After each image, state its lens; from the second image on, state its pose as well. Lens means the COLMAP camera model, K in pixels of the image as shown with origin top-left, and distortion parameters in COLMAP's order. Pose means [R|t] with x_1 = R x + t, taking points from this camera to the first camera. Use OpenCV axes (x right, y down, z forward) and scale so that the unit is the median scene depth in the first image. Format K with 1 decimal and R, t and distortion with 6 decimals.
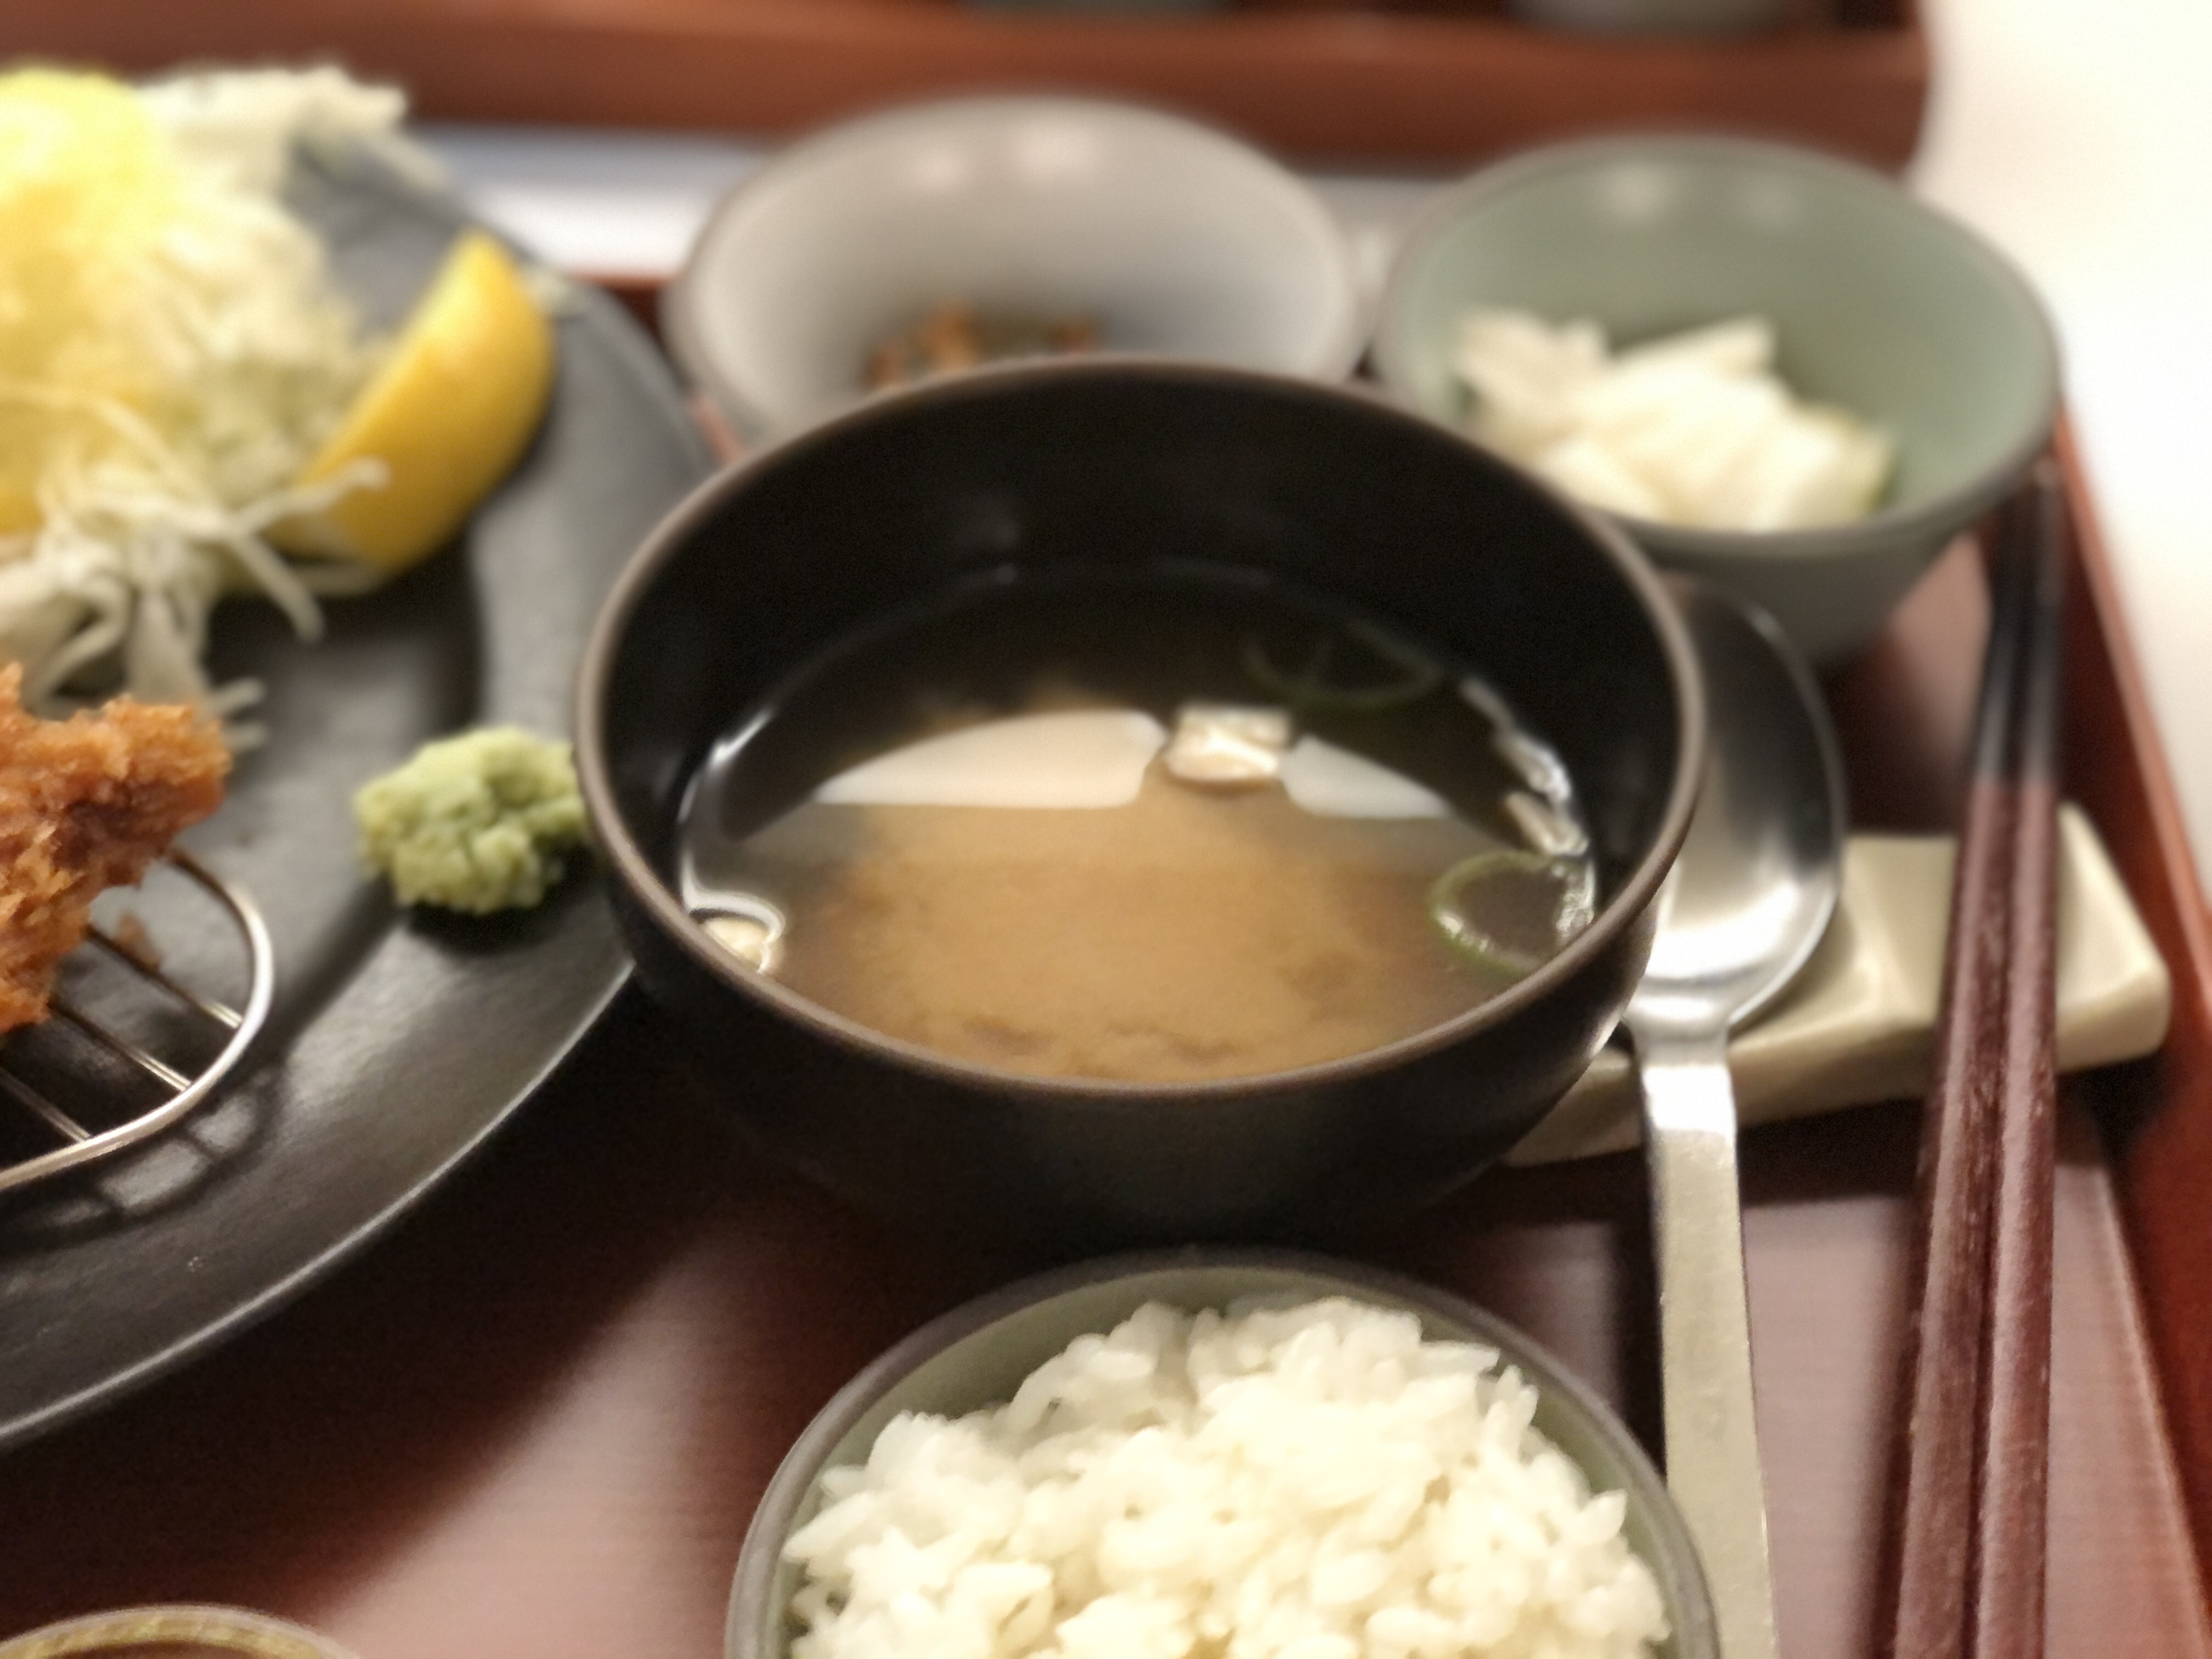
lens RADIAL K [[3766.7, 0, 1106.0], [0, 3766.7, 829.5], [0, 0, 1]] dist [0.060463, 0.253916]
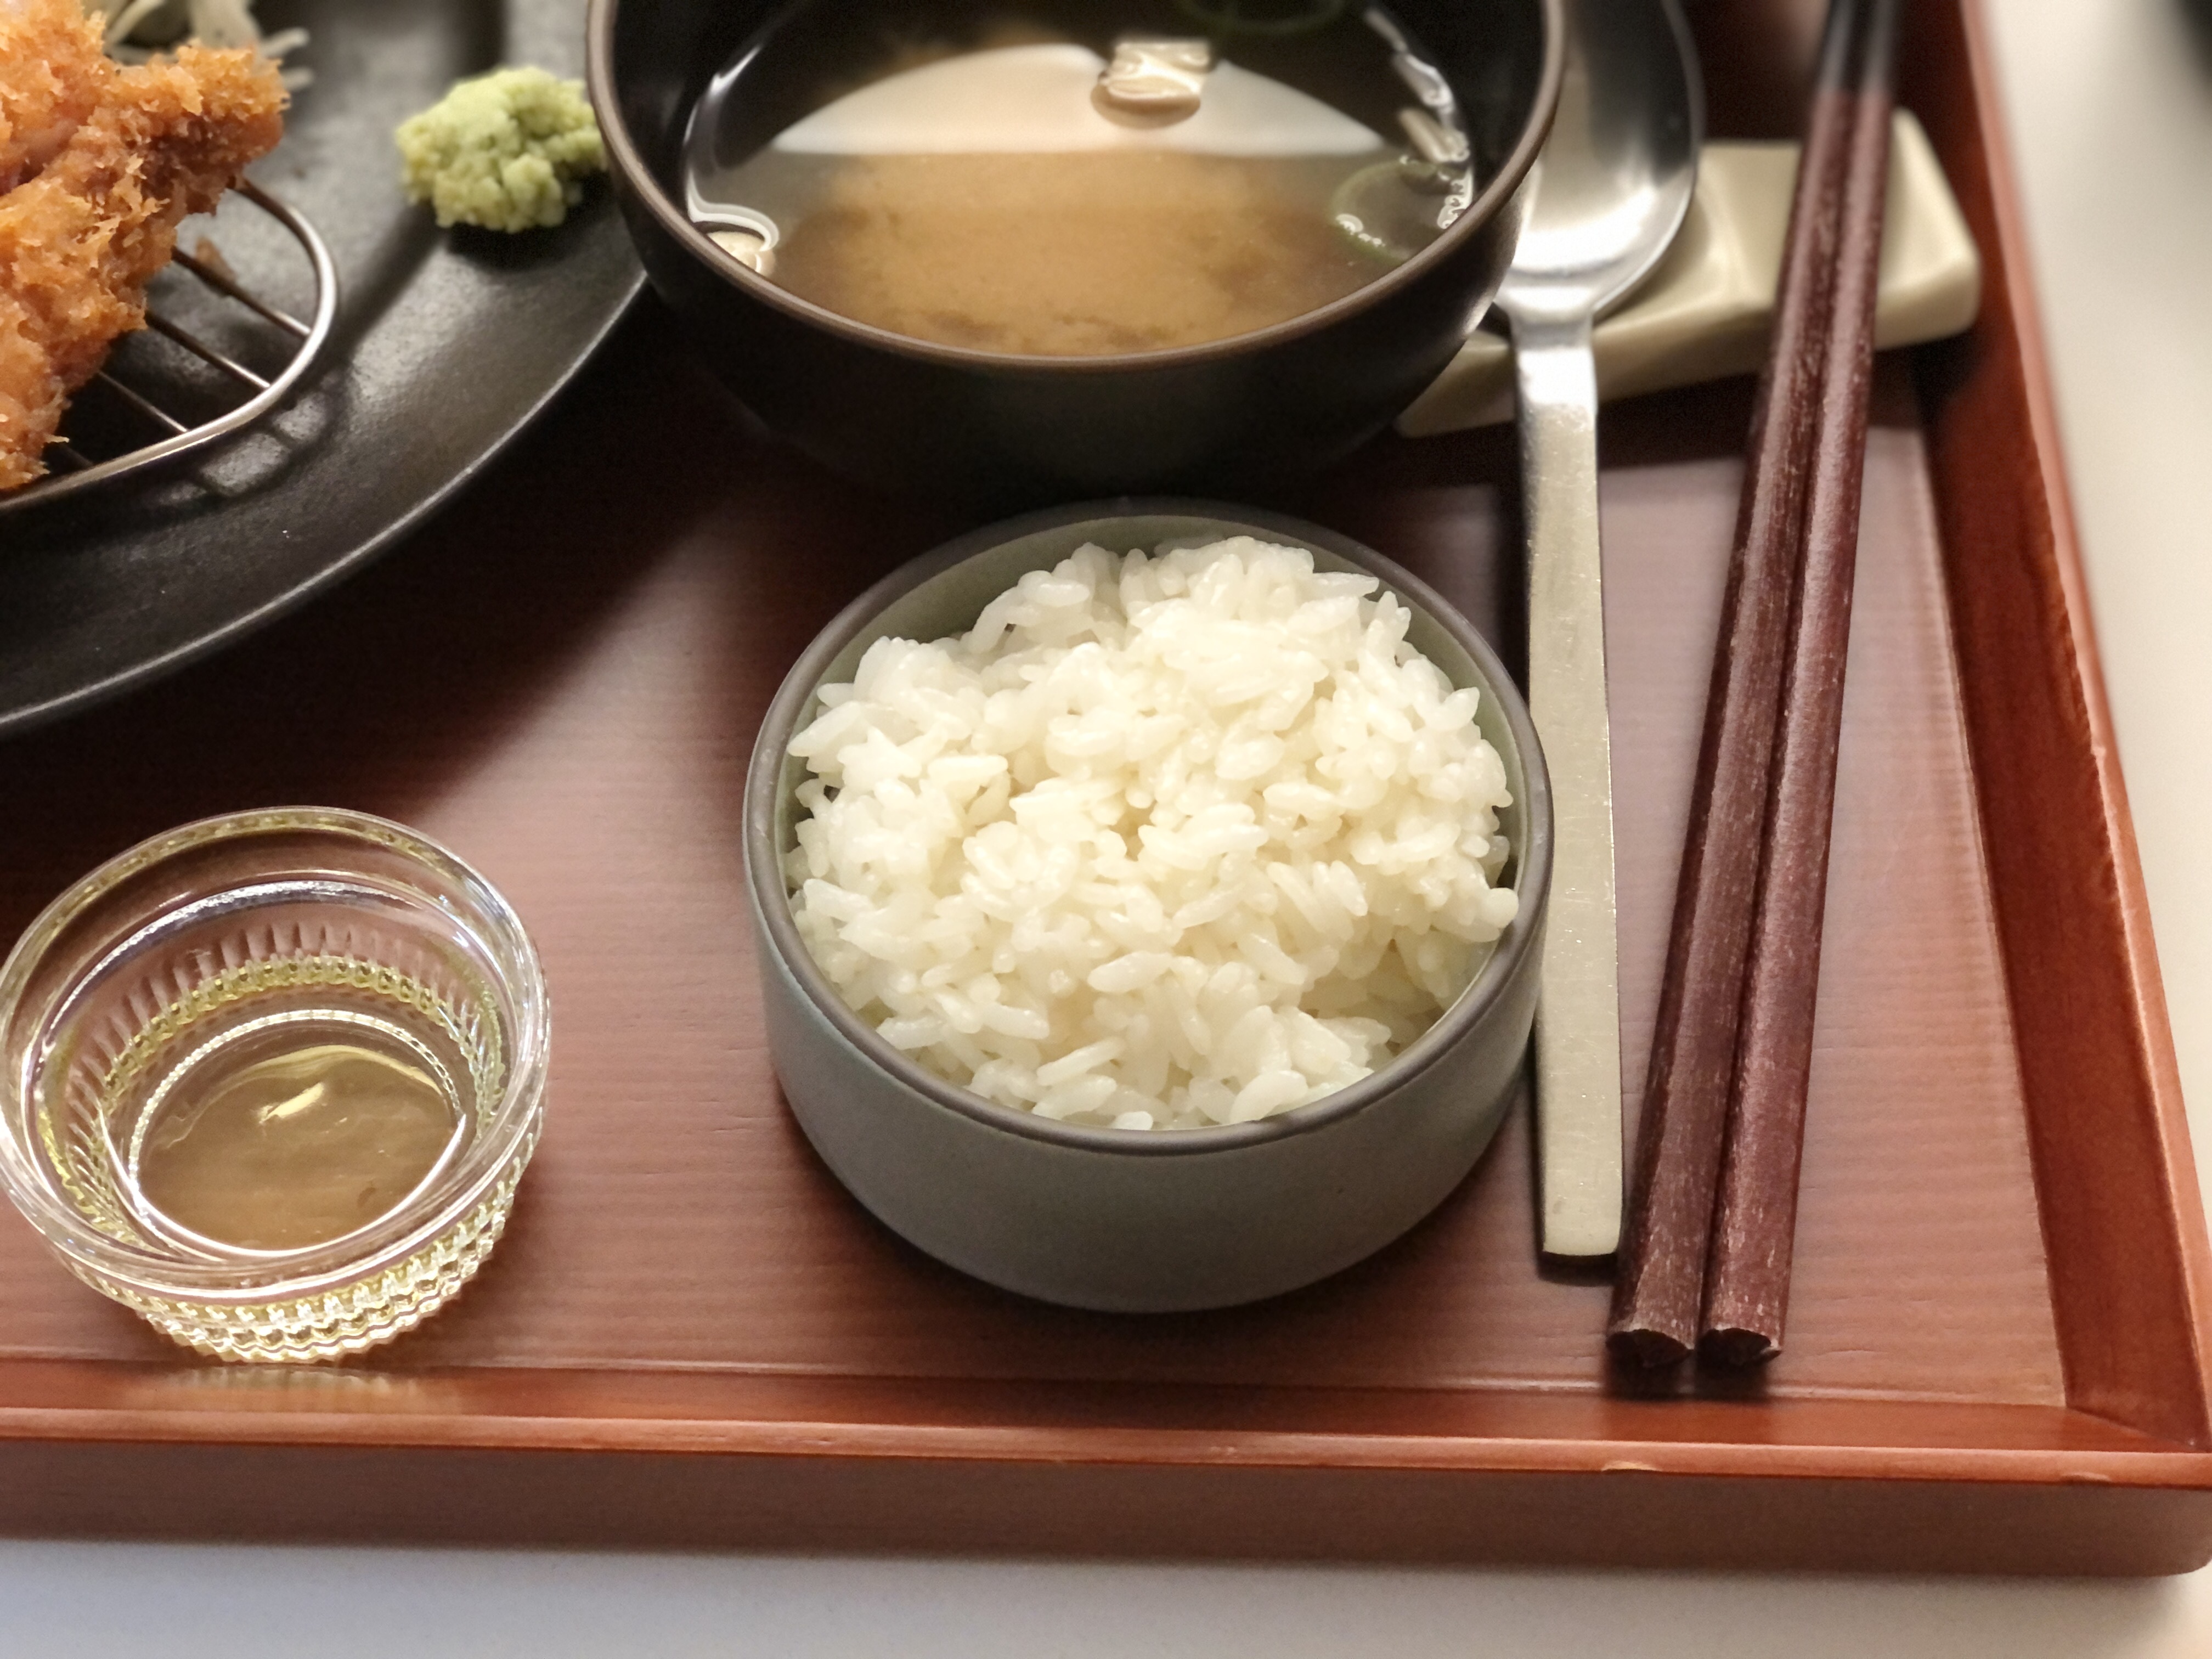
lens RADIAL K [[3718.8, 0, 1078.6], [0, 3718.8, 834.4], [0, 0, 1]] dist [0.022738, -0.151730]
pose [[0.999842, -0.012581, -0.012525, 0.019098], [0.014550, 0.984974, 0.172089, 0.011341], [0.010172, -0.172244, 0.985002, -0.152063]]
